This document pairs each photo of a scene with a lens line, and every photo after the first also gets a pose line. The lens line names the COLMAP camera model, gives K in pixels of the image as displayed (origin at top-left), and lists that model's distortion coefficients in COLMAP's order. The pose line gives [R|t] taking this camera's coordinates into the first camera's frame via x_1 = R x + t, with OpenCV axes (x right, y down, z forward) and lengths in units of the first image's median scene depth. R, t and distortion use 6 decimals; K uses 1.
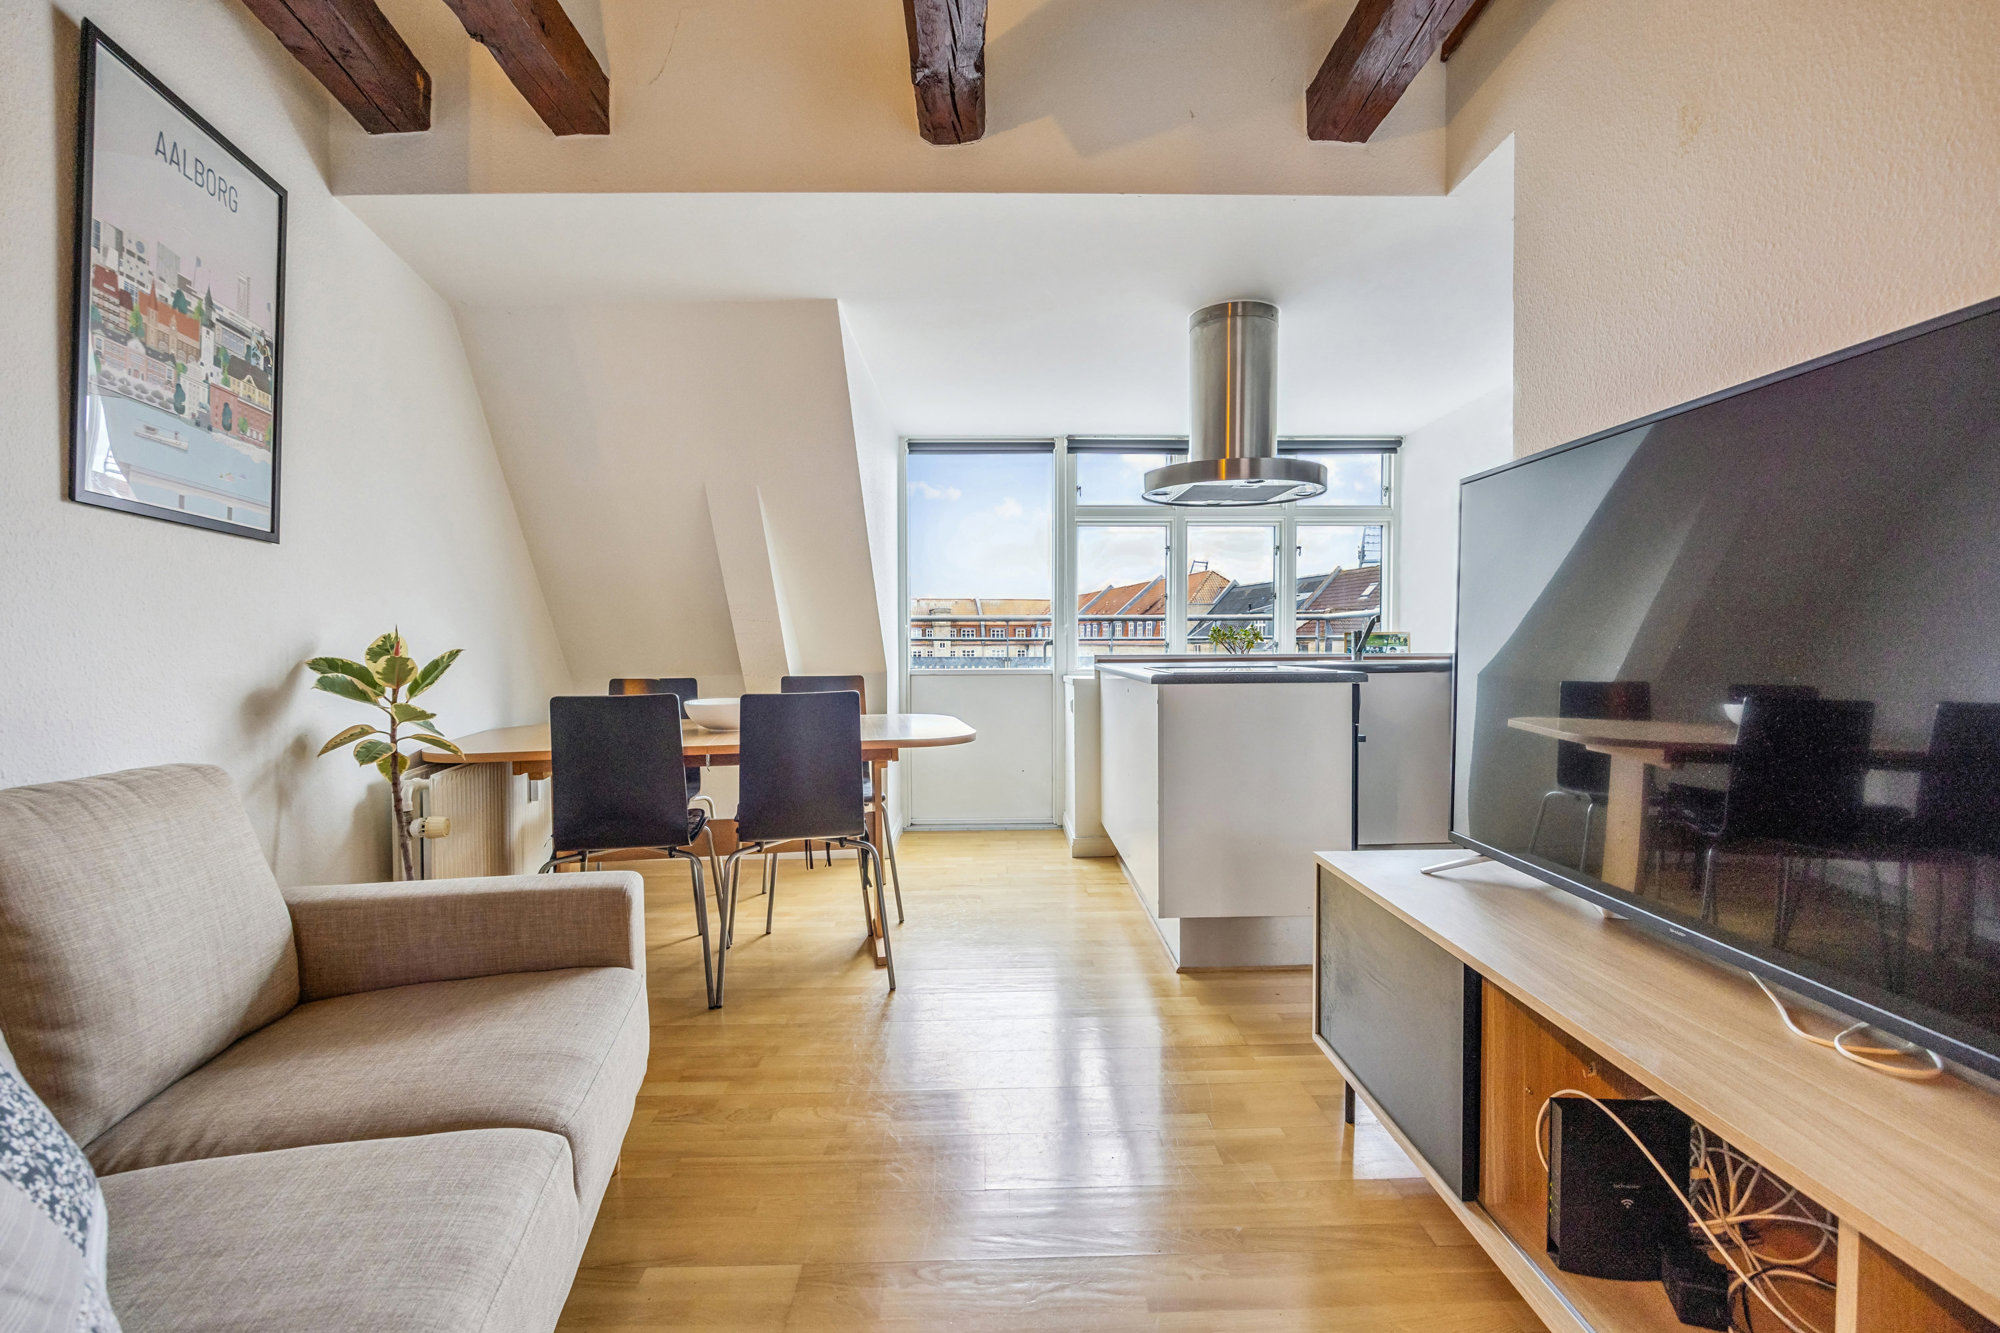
lens RADIAL K [[925.2, 0, 1000.0], [0, 925.2, 666.5], [0, 0, 1]] dist [0.000013, 0.000215]
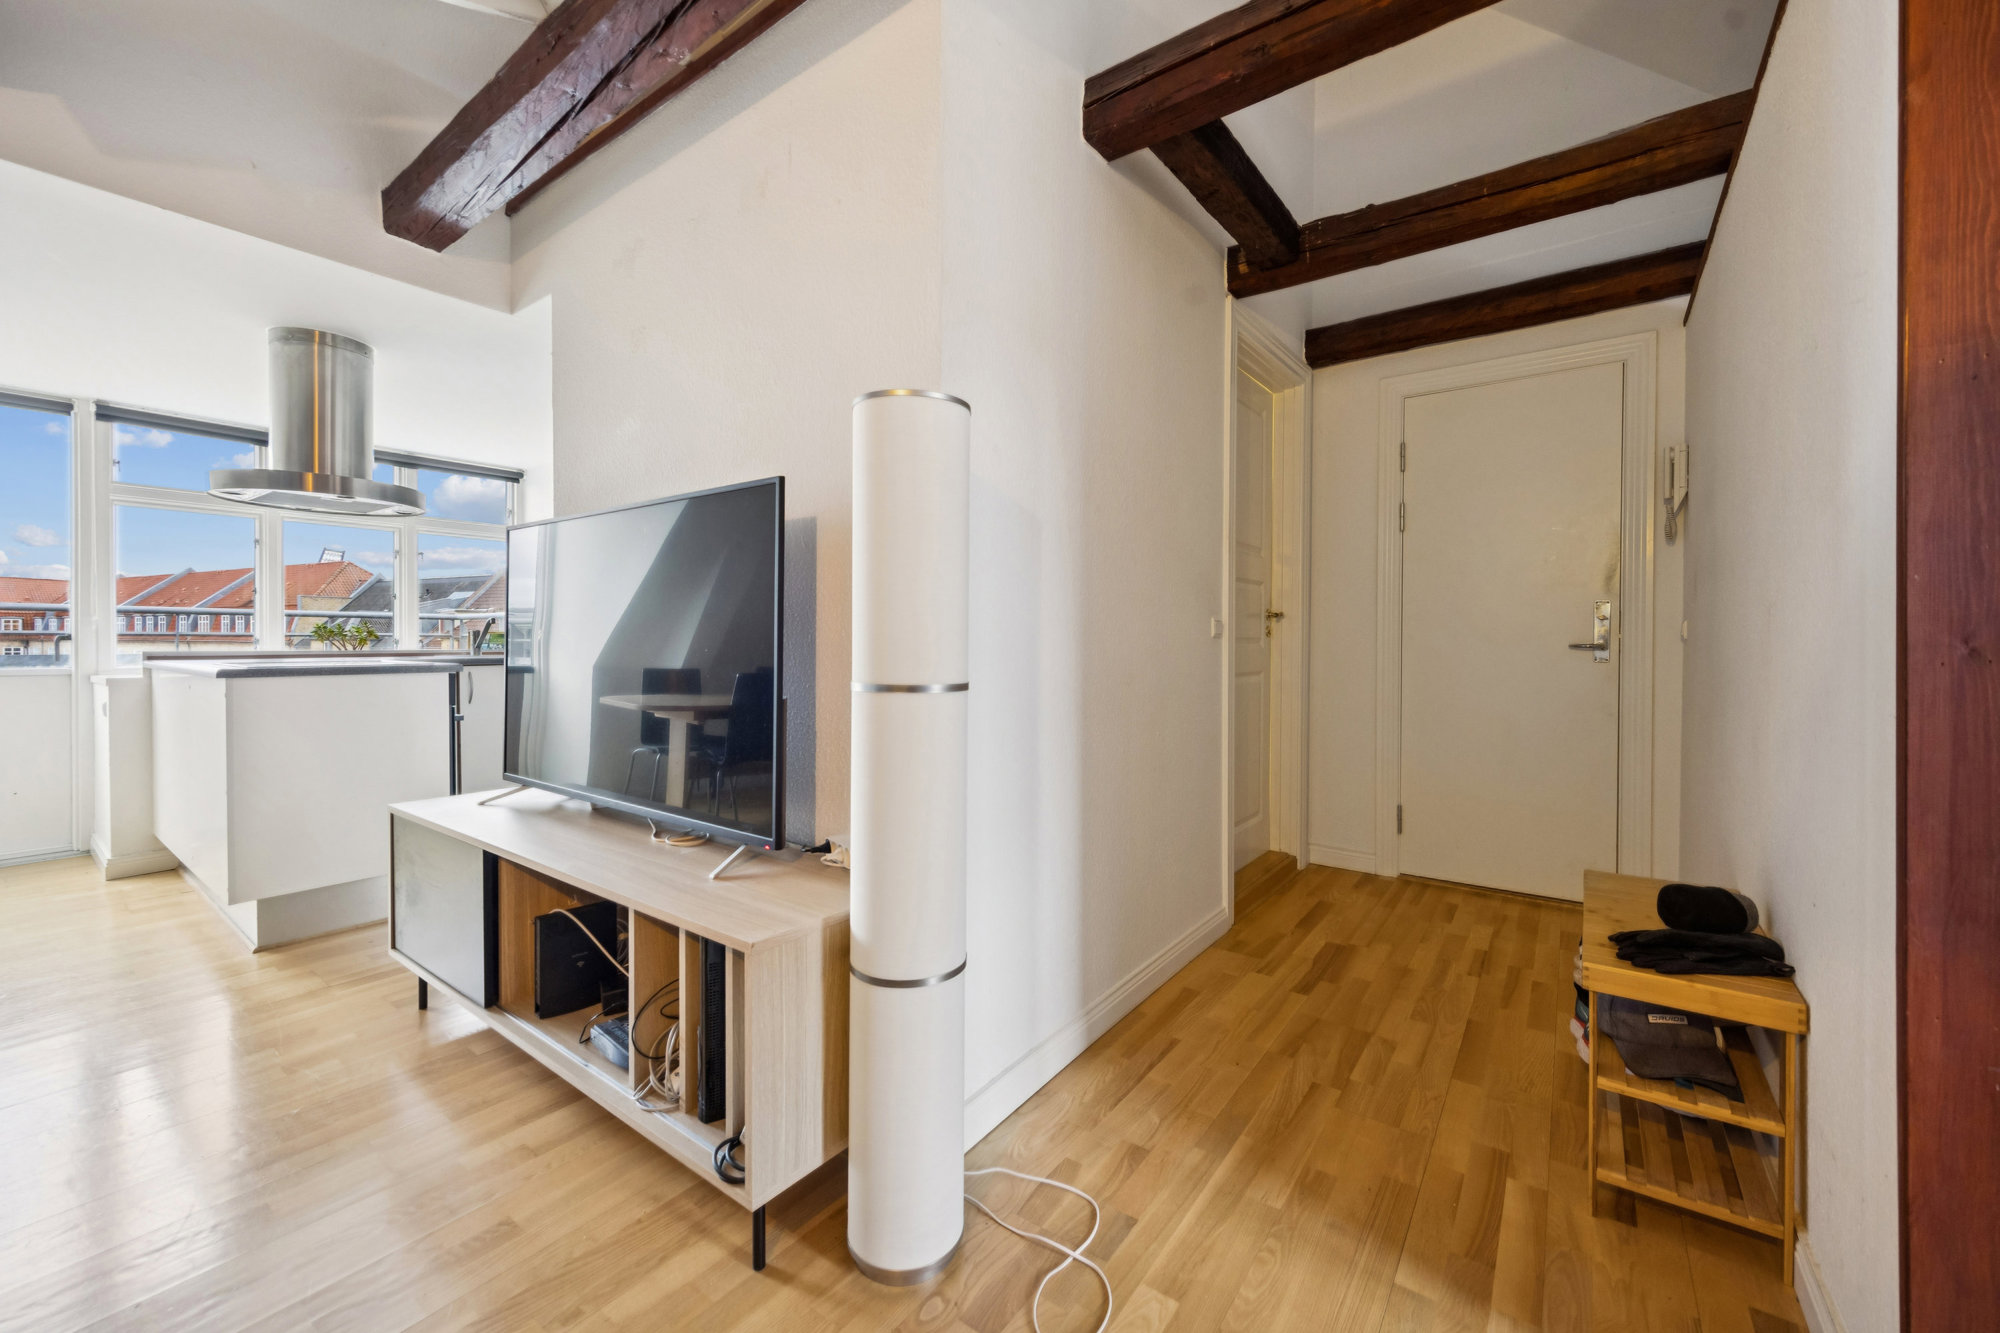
lens RADIAL K [[725.6, 0, 929.4], [0, 725.6, 651.0], [0, 0, 1]] dist [0.010094, -0.000250]
pose [[0.607652, -0.004479, 0.794191, -0.001764], [0.014192, 0.999886, -0.005219, 0.002949], [-0.794076, 0.014443, 0.607646, -0.109285]]
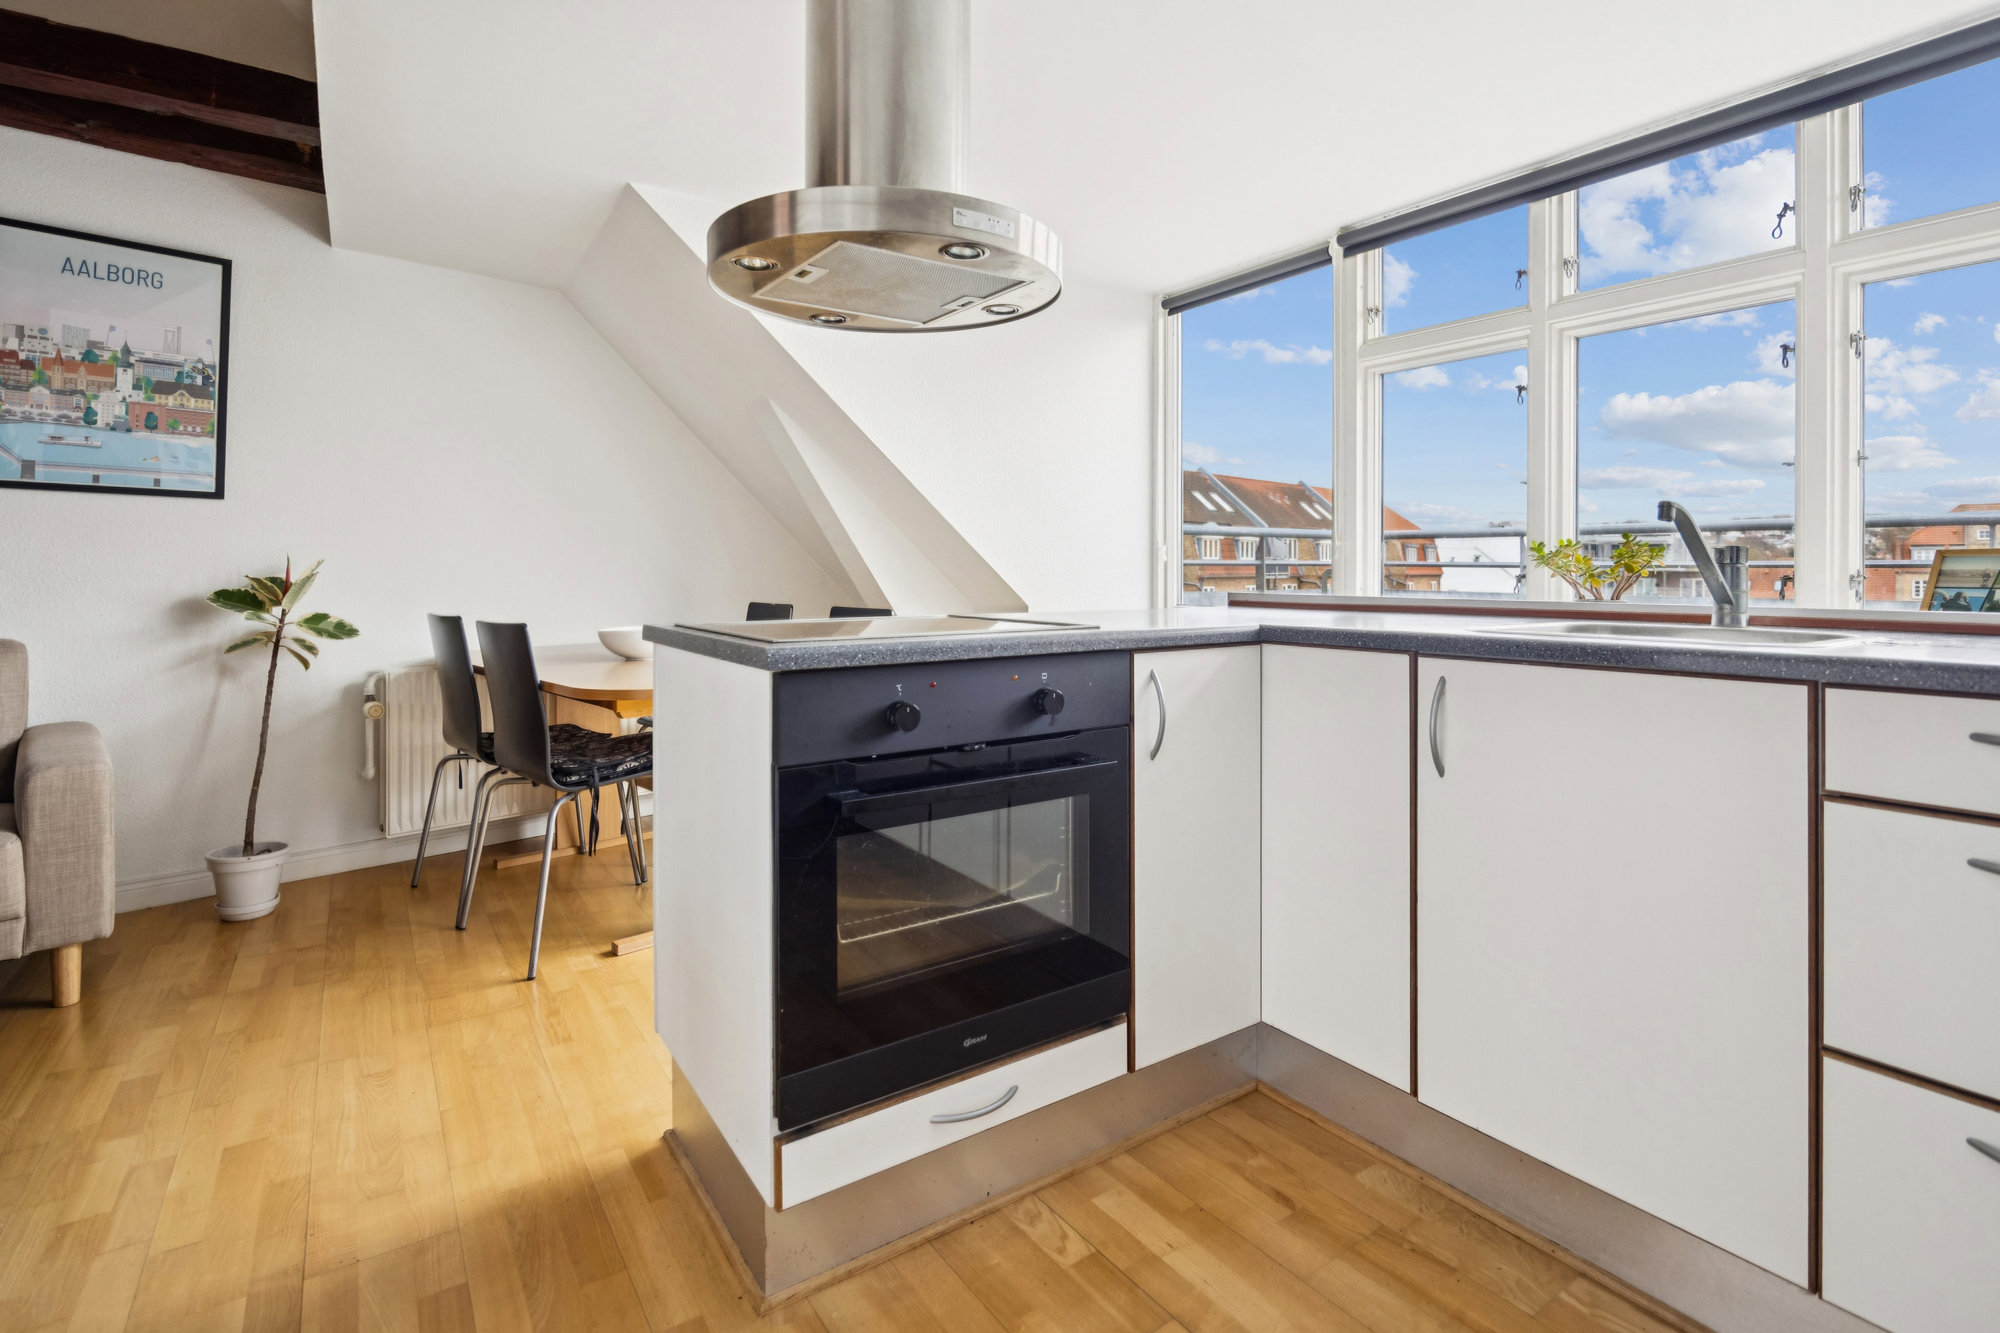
lens RADIAL K [[960.4, 0, 1008.8], [0, 960.4, 561.9], [0, 0, 1]] dist [-0.001641, 0.000332]
pose [[0.555685, 0.003185, -0.831387, 1.310027], [-0.027832, 0.999503, -0.014773, -0.049501], [0.830927, 0.031349, 0.555498, 1.313020]]
